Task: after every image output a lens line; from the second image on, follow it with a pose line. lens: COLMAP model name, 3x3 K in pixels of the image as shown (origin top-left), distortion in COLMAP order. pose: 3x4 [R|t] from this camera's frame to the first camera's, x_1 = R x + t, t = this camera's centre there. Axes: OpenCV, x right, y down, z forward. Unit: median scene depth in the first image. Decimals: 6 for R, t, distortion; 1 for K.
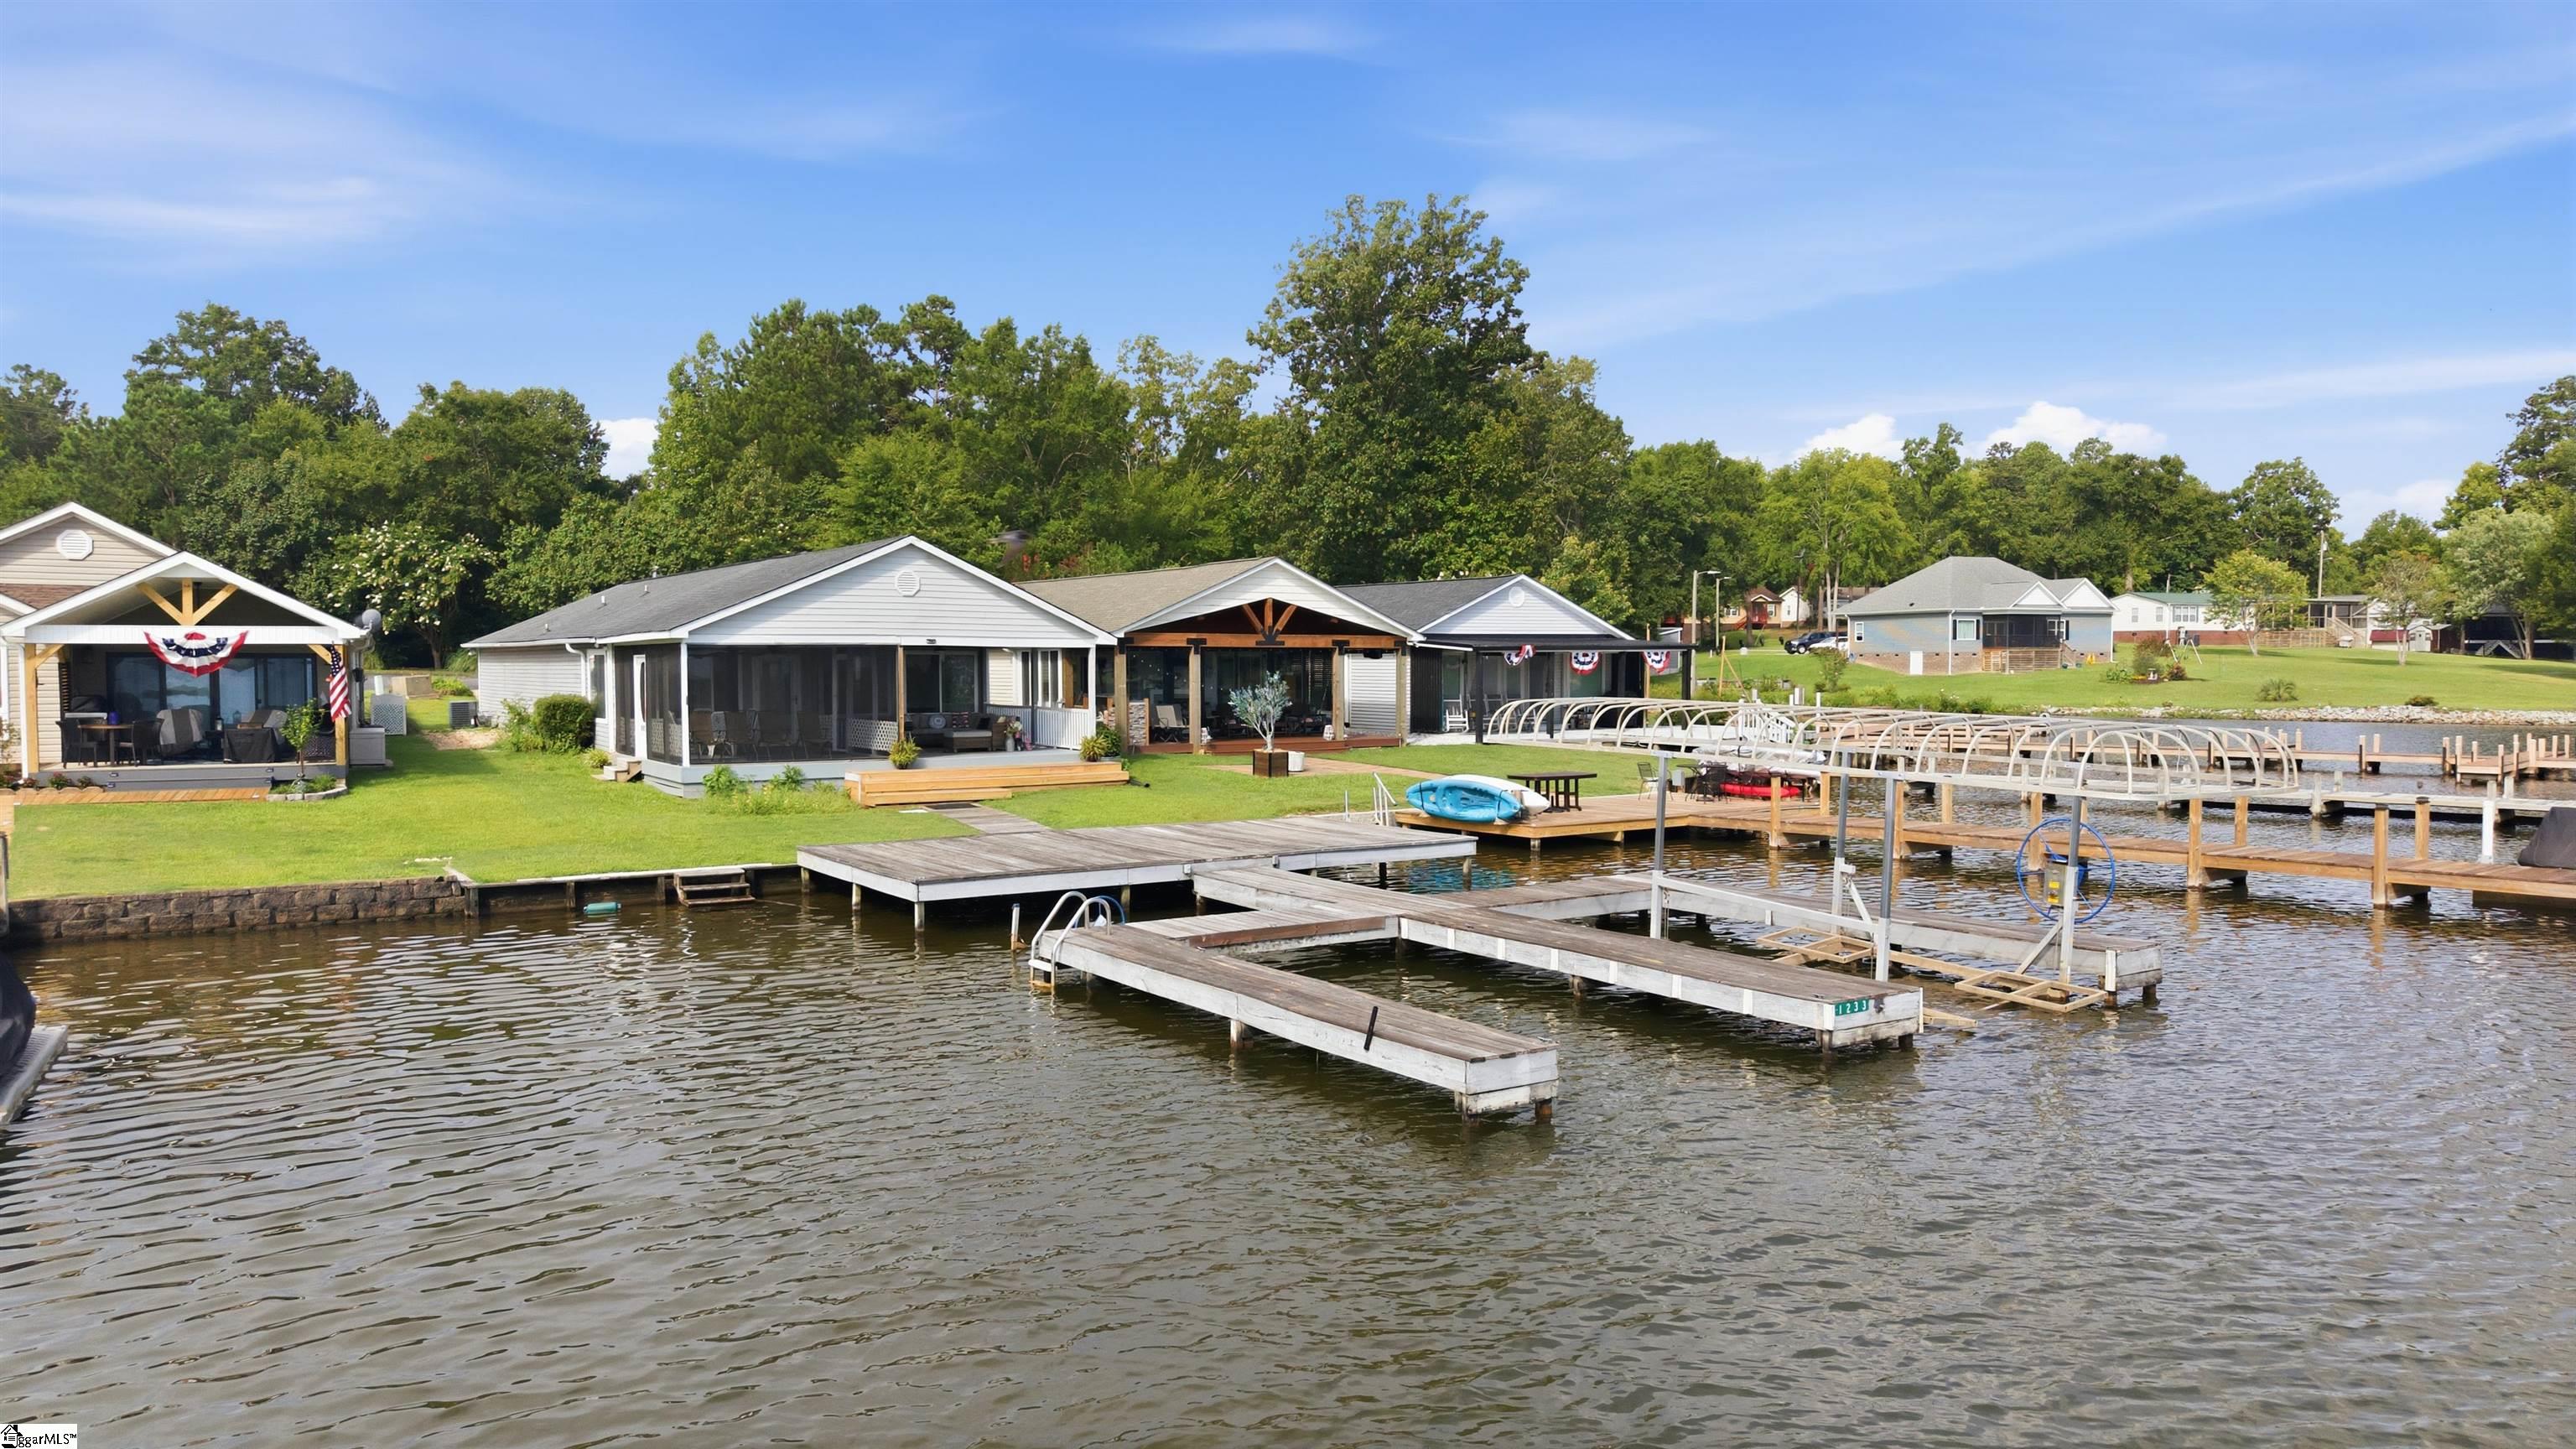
lens RADIAL K [[1747.6, 0, 1287.4], [0, 1747.6, 696.2], [0, 0, 1]] dist [0.233350, -0.000881]
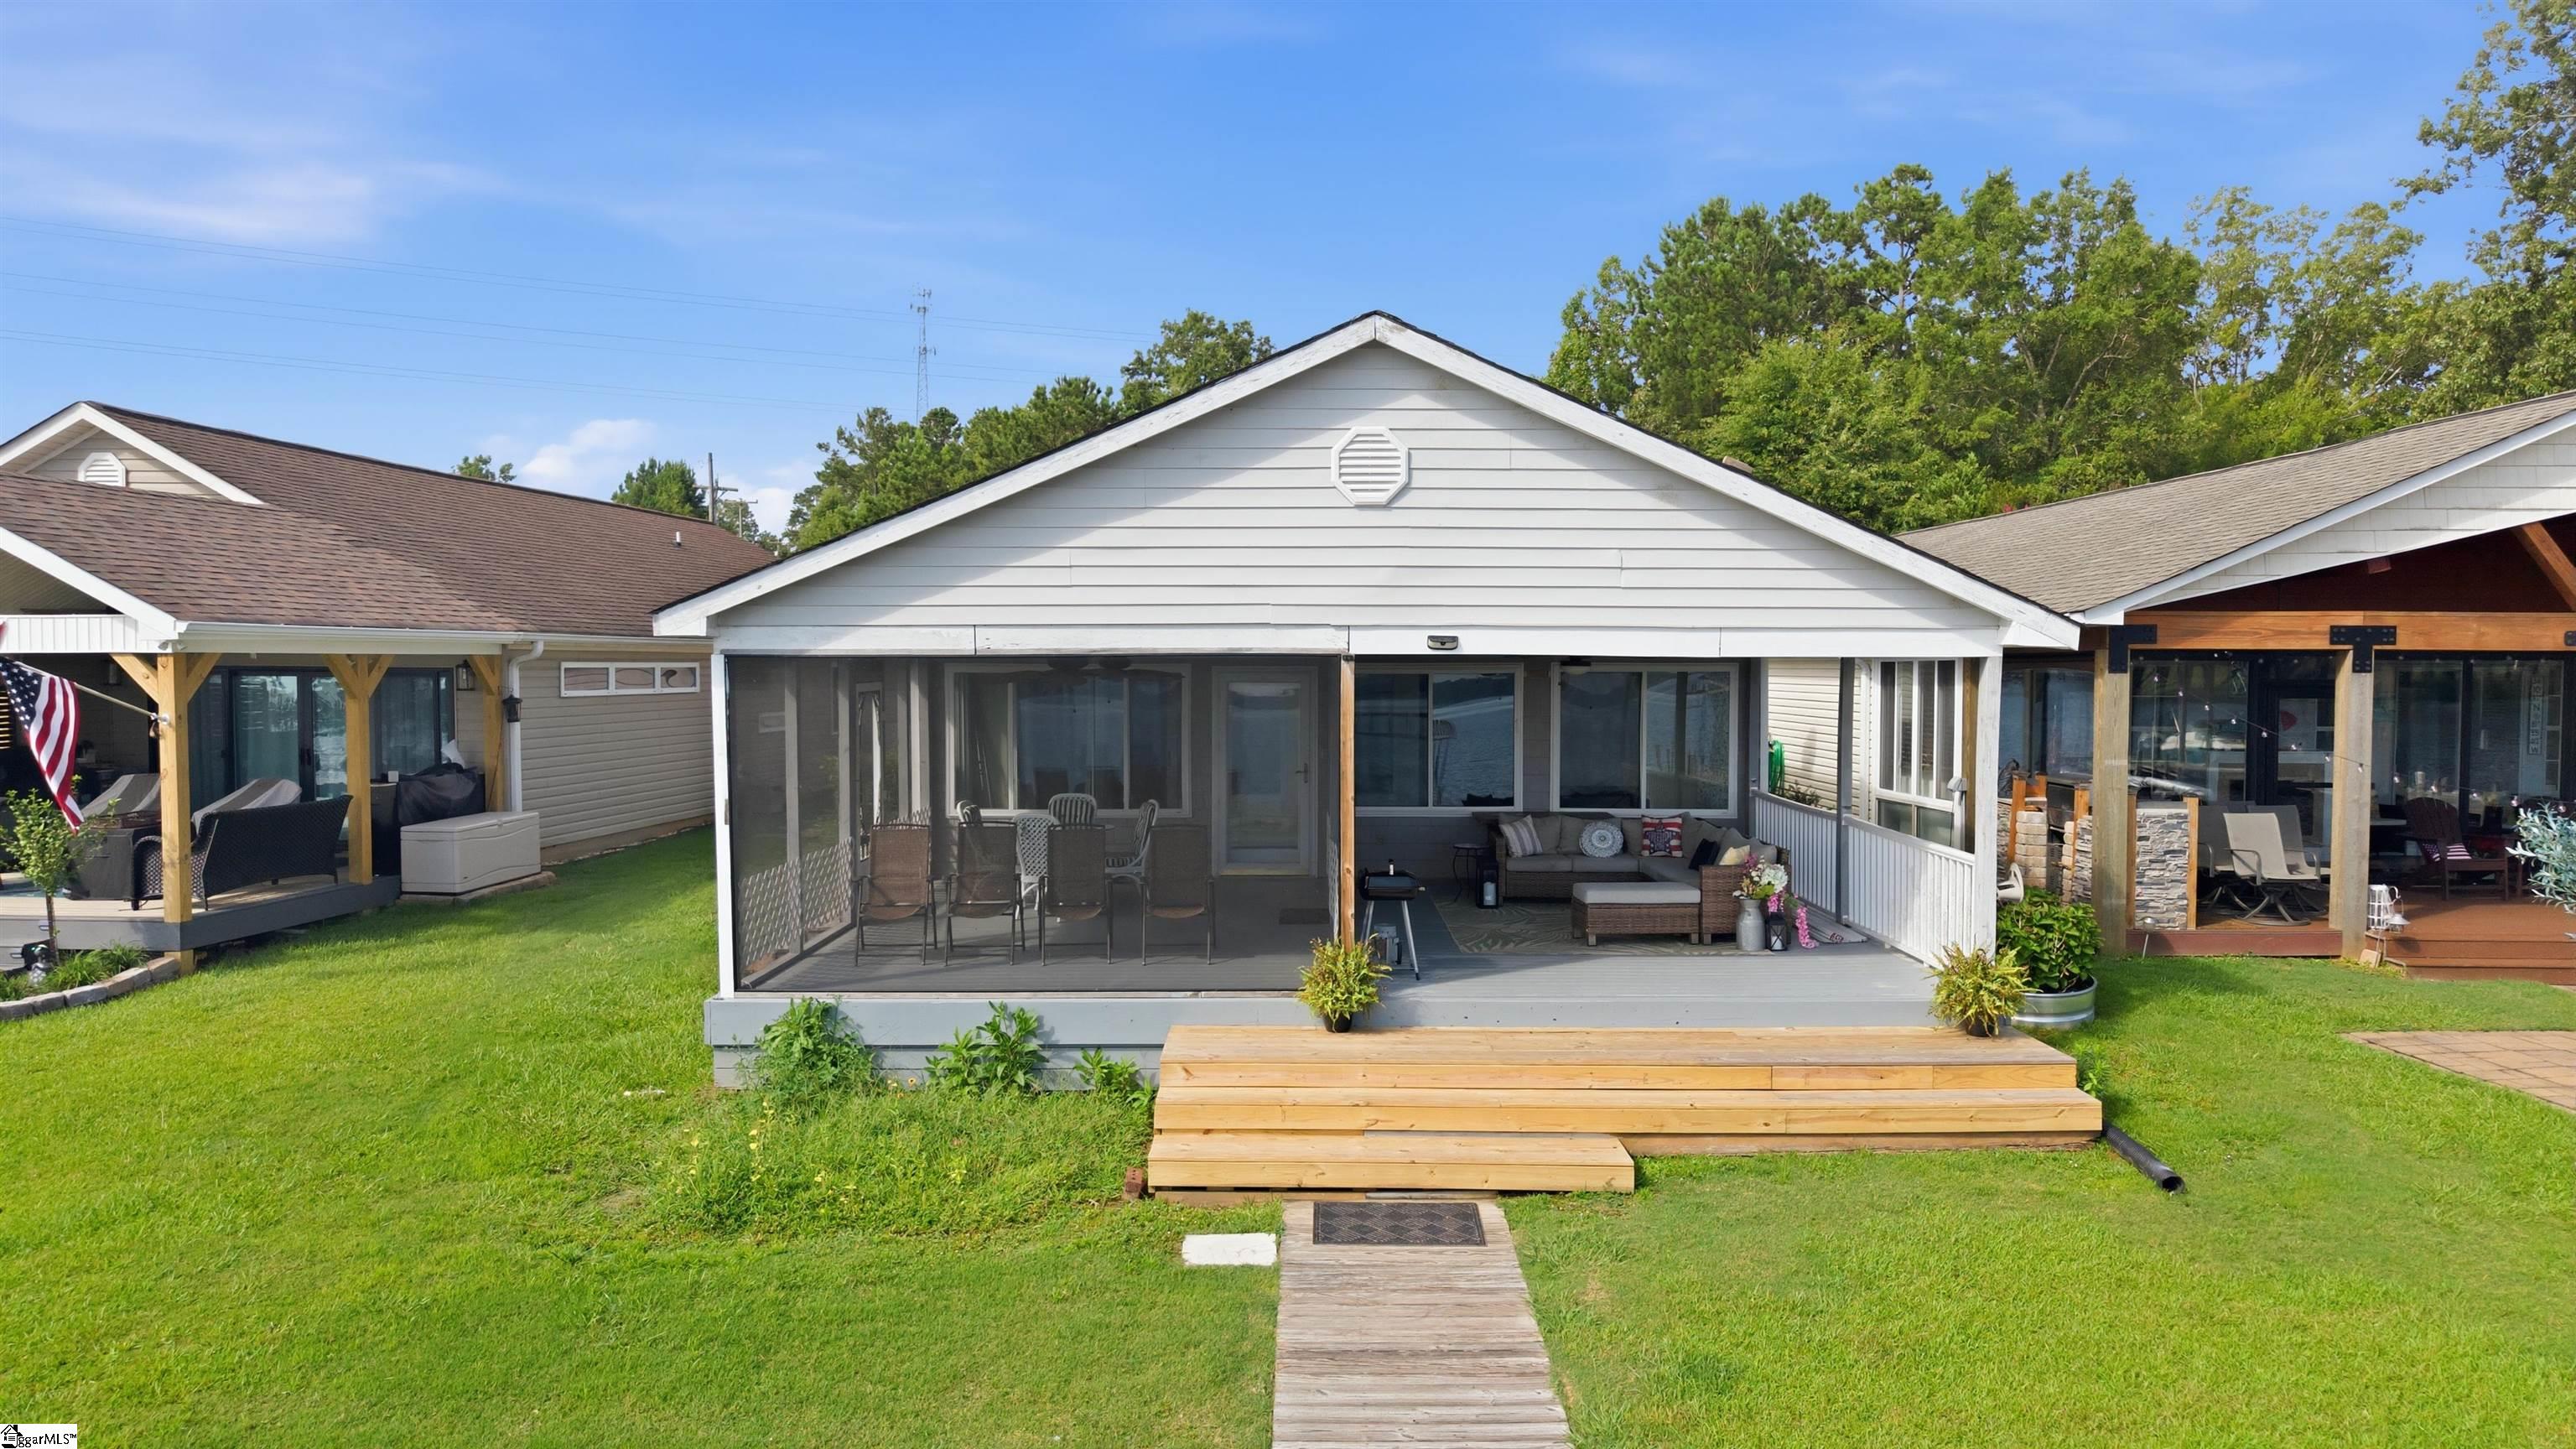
lens RADIAL K [[1706.2, 0, 1288.1], [0, 1706.2, 727.8], [0, 0, 1]] dist [0.039523, -0.037266]
pose [[0.838214, 0.024918, -0.544772, -0.020817], [-0.012999, 0.999585, 0.025721, -0.008971], [0.545187, -0.014478, 0.838189, 0.283467]]
